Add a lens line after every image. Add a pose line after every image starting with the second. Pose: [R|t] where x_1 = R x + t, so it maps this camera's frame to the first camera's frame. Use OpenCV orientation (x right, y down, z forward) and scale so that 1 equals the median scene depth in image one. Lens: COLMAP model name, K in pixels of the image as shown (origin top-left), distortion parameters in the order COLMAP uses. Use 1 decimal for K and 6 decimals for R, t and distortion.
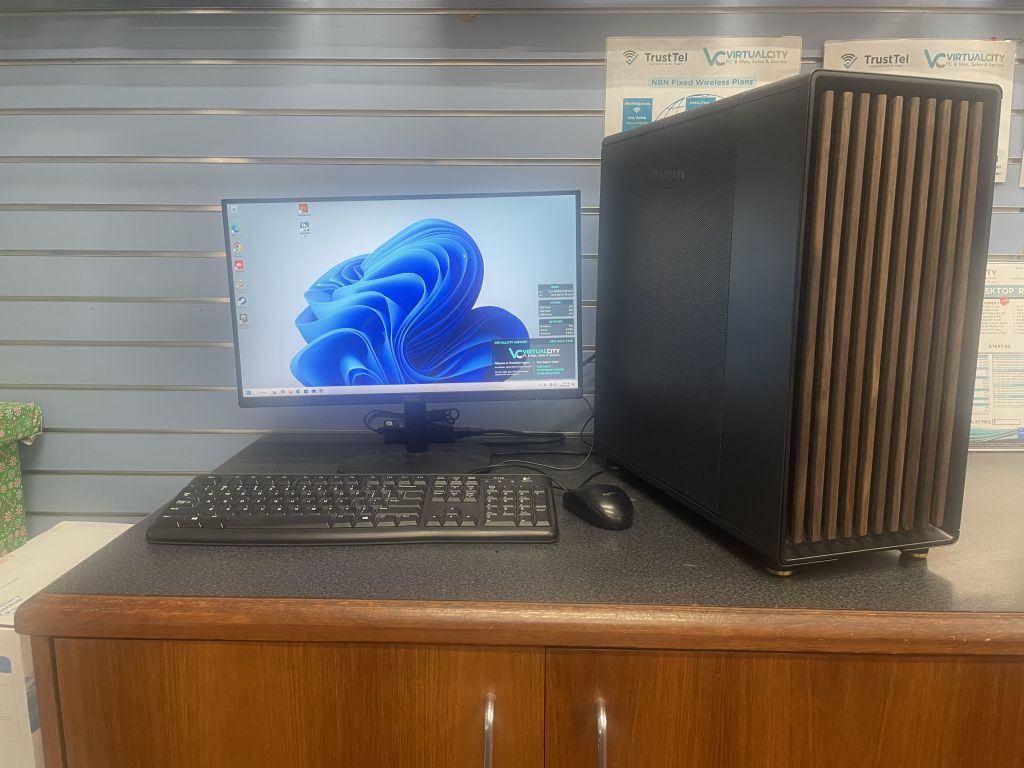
lens RADIAL K [[780.9, 0, 512.0], [0, 780.9, 384.0], [0, 0, 1]] dist [0.067827, -0.097762]
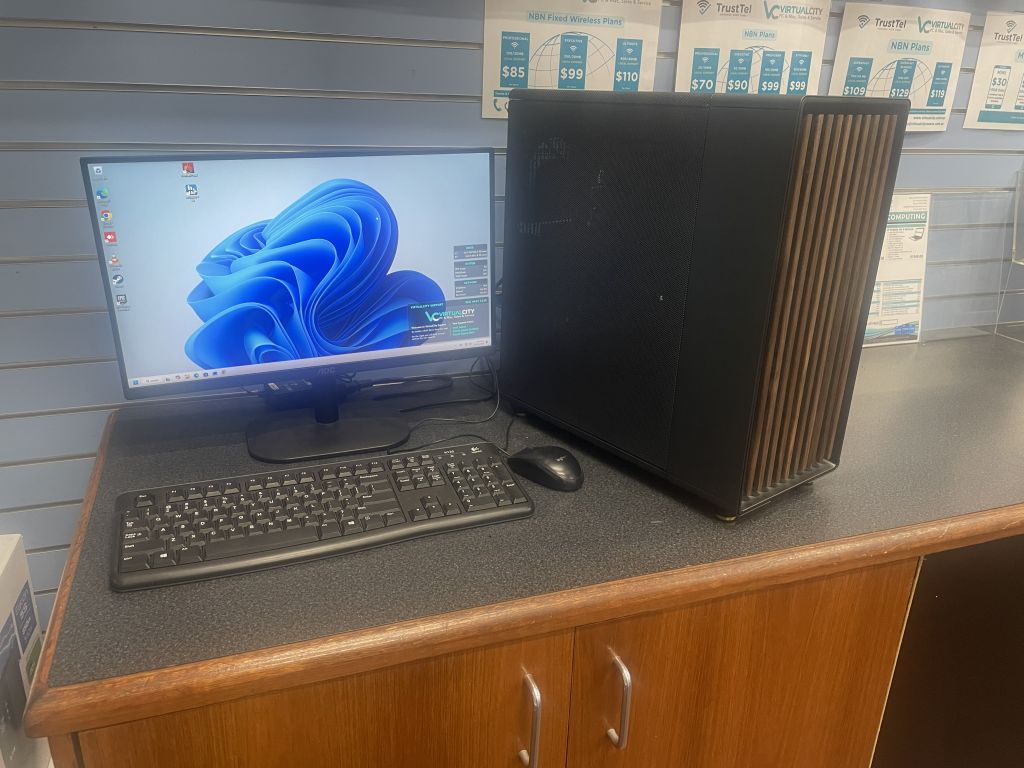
lens RADIAL K [[780.8, 0, 508.0], [0, 780.8, 387.2], [0, 0, 1]] dist [0.067198, -0.097013]
pose [[0.930237, -0.106773, 0.351083, -0.263861], [0.036156, 0.978746, 0.201862, -0.148630], [-0.365175, -0.175085, 0.914326, 0.048600]]
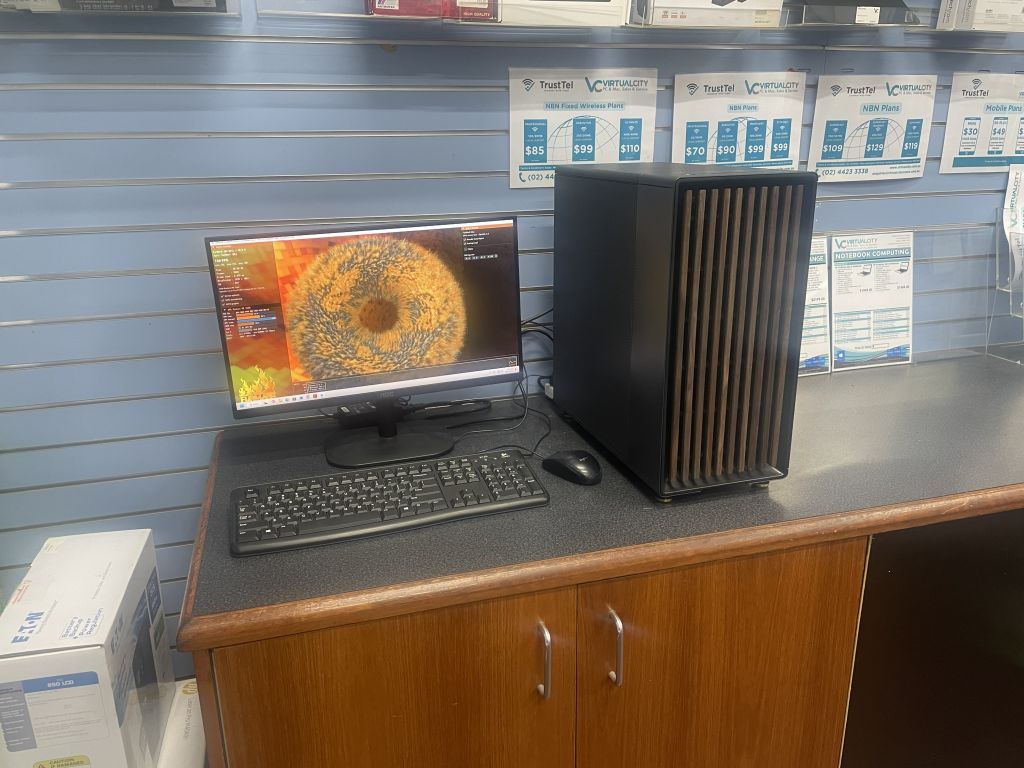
lens RADIAL K [[780.9, 0, 512.0], [0, 780.9, 384.0], [0, 0, 1]] dist [0.067827, -0.097762]
pose [[0.951554, -0.109898, 0.287173, -0.292548], [0.068827, 0.986376, 0.149415, -0.166007], [-0.299681, -0.122411, 0.946154, -0.187039]]
